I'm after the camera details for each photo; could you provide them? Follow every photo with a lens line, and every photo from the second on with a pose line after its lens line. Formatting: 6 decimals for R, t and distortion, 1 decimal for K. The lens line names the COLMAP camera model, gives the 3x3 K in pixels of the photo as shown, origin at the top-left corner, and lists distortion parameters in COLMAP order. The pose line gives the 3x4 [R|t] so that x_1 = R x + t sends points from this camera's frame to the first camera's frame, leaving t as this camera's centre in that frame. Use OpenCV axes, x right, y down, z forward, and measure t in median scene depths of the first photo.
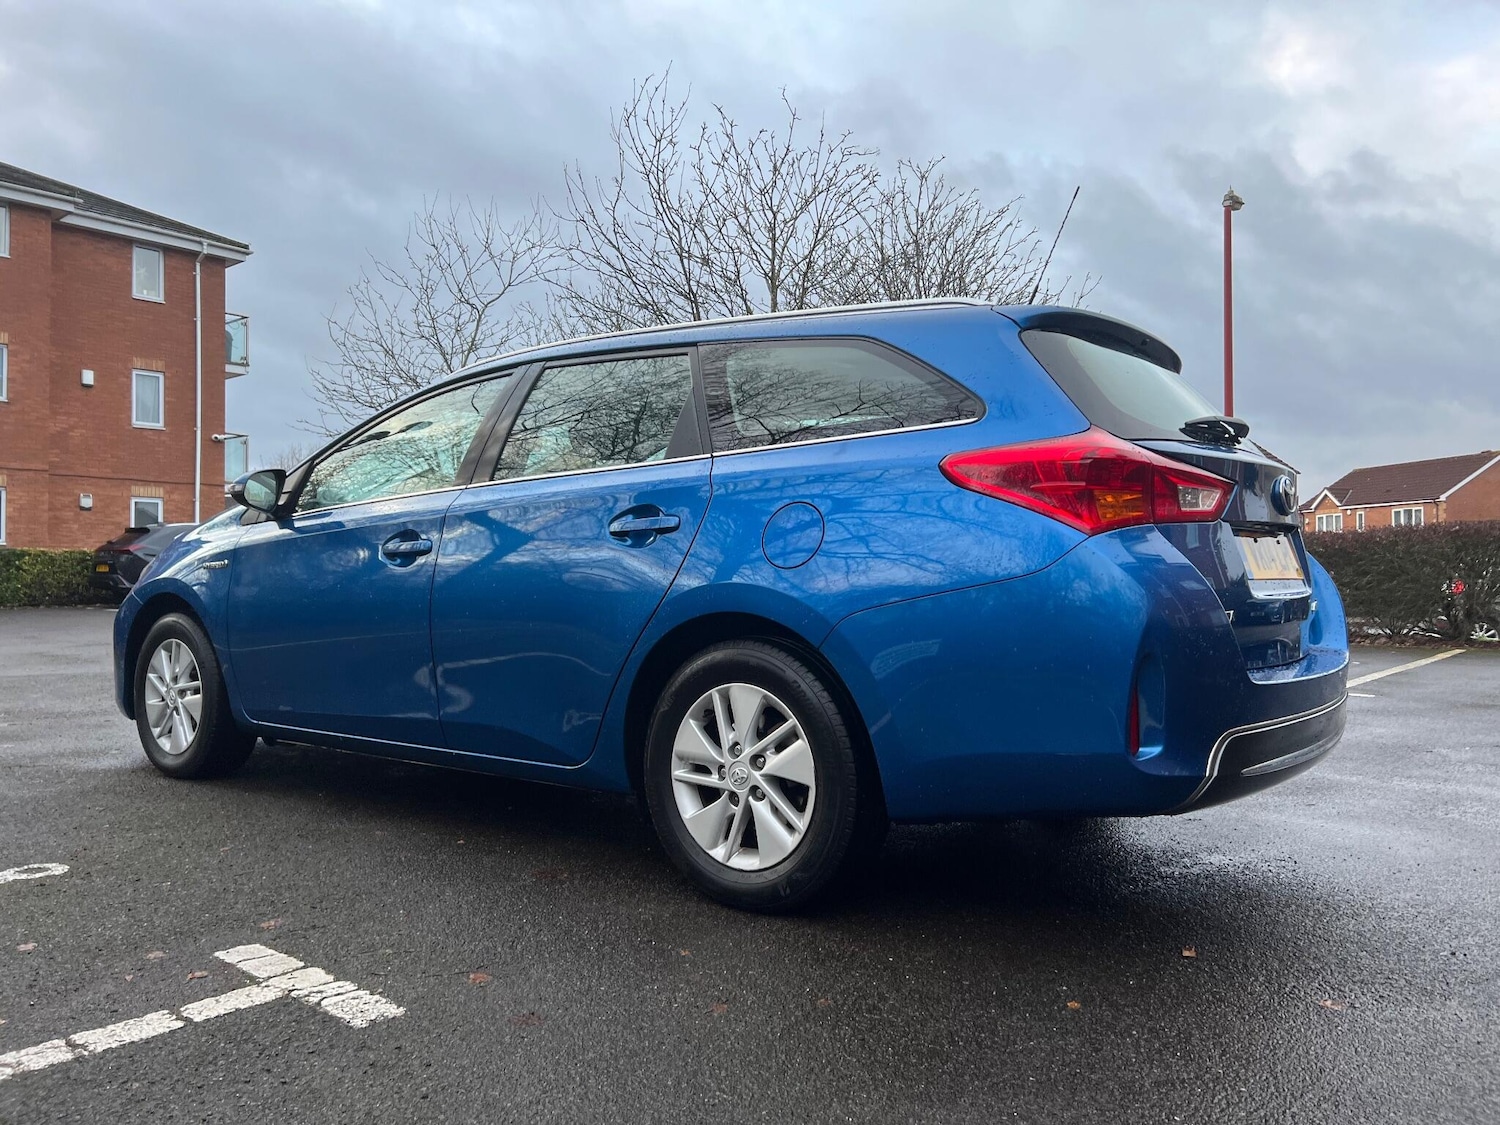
lens RADIAL K [[1125.5, 0, 759.3], [0, 1125.5, 563.7], [0, 0, 1]] dist [0.062975, -0.069297]
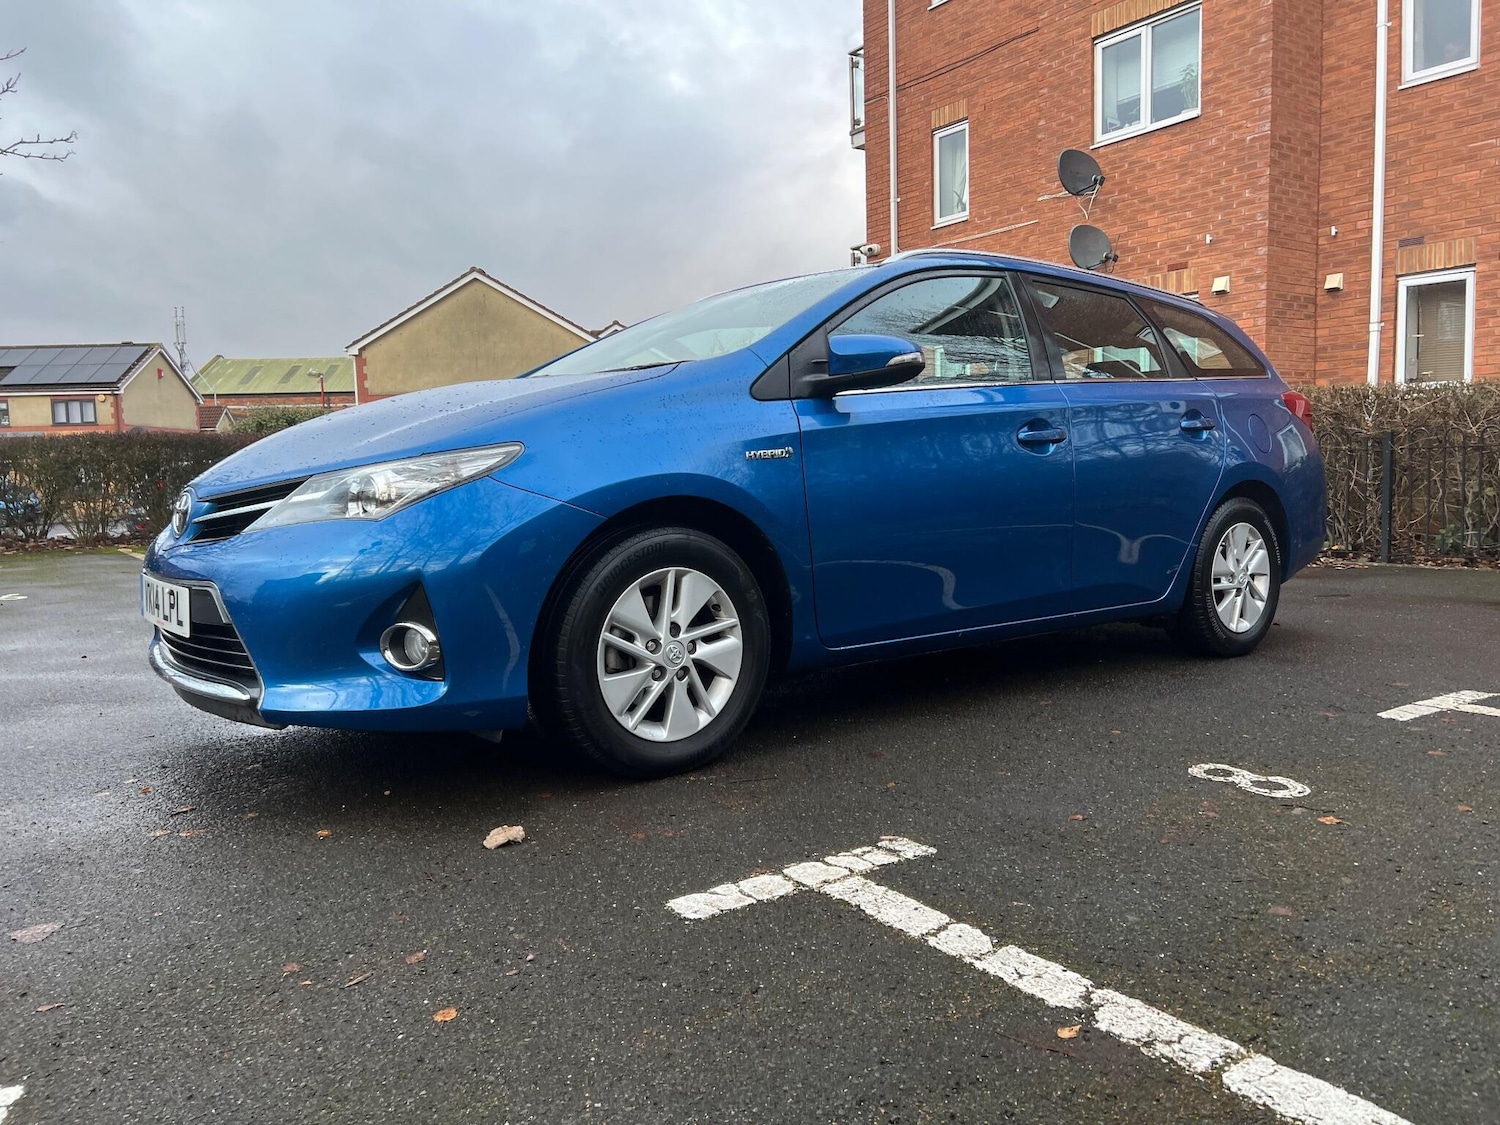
lens RADIAL K [[1125.5, 0, 758.9], [0, 1125.5, 566.2], [0, 0, 1]] dist [0.062975, -0.069297]
pose [[0.241682, -0.089081, 0.966258, -0.402711], [0.008905, 0.995939, 0.089590, 0.002881], [-0.970315, -0.013048, 0.241494, 0.284862]]
